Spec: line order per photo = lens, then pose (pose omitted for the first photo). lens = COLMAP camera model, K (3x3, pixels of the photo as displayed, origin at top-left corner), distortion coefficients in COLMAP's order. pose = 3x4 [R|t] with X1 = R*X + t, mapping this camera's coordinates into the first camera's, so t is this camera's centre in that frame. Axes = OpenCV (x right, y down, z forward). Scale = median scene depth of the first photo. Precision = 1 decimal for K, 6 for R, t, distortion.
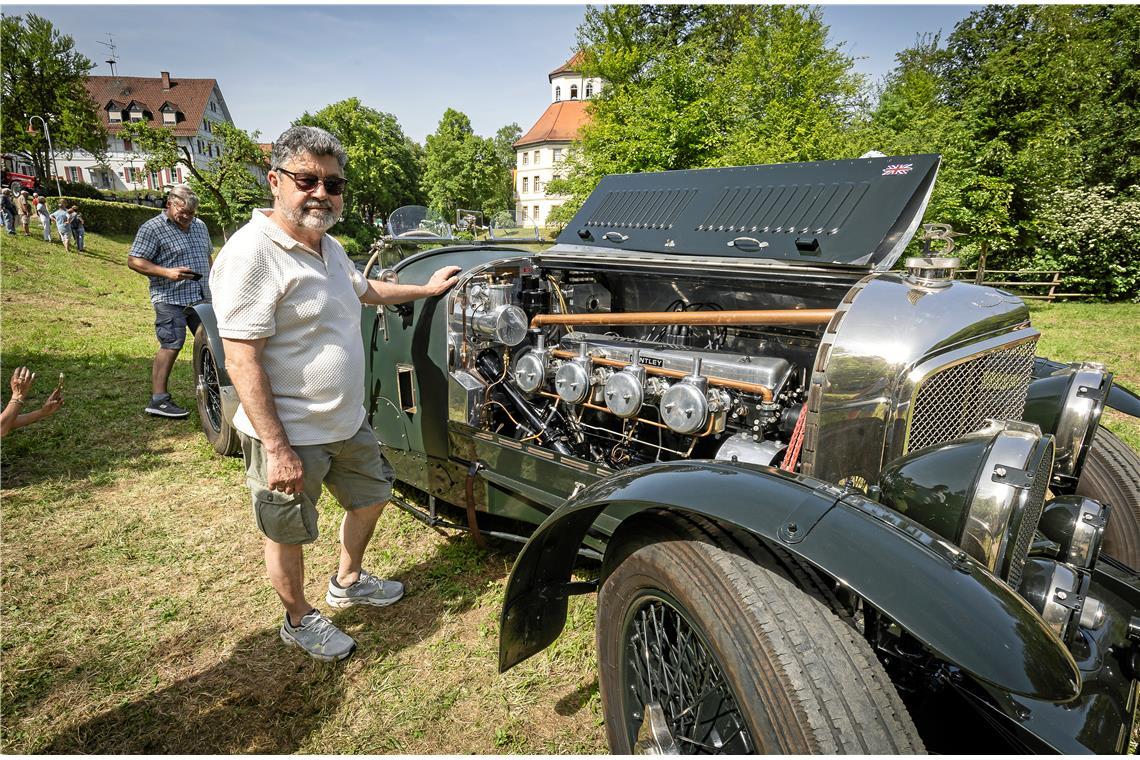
lens RADIAL K [[557.1, 0, 524.7], [0, 557.1, 373.2], [0, 0, 1]] dist [0.001676, 0.000259]
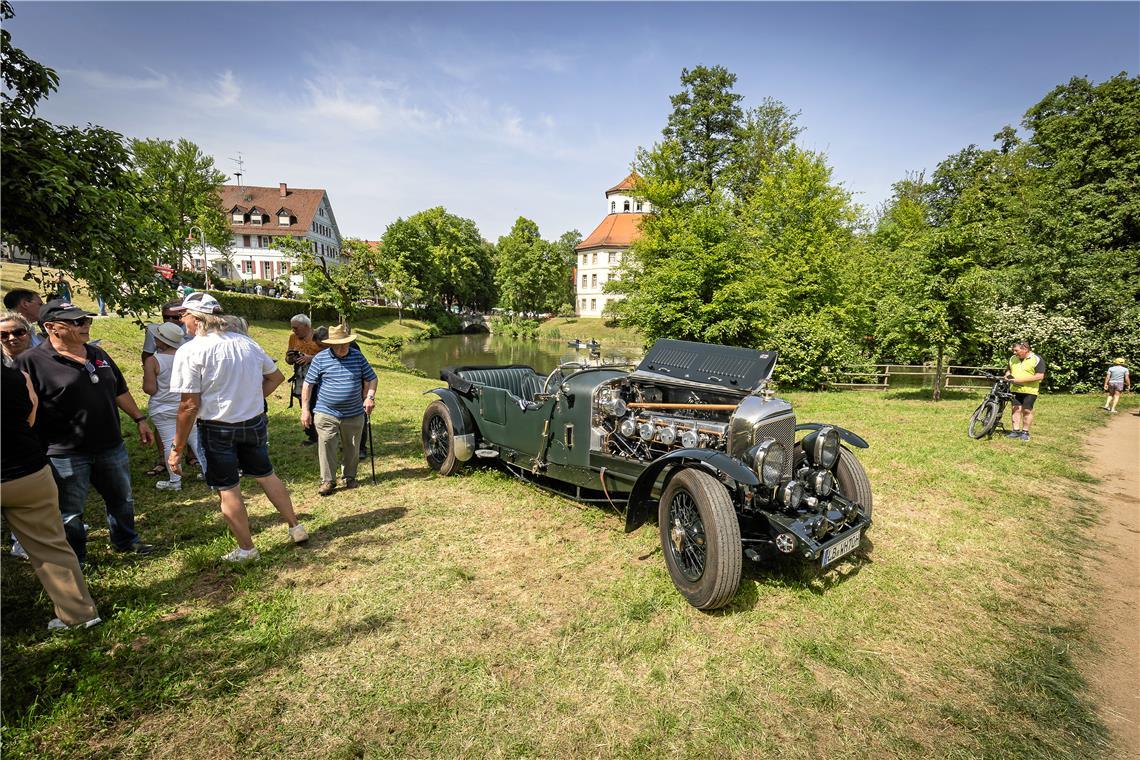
lens RADIAL K [[557.1, 0, 572.1], [0, 557.1, 375.6], [0, 0, 1]] dist [0.001676, 0.000259]
pose [[0.999825, 0.018656, 0.001429, -0.031740], [-0.018318, 0.991518, -0.128669, 0.011682], [-0.003818, 0.128621, 0.991687, -0.183076]]
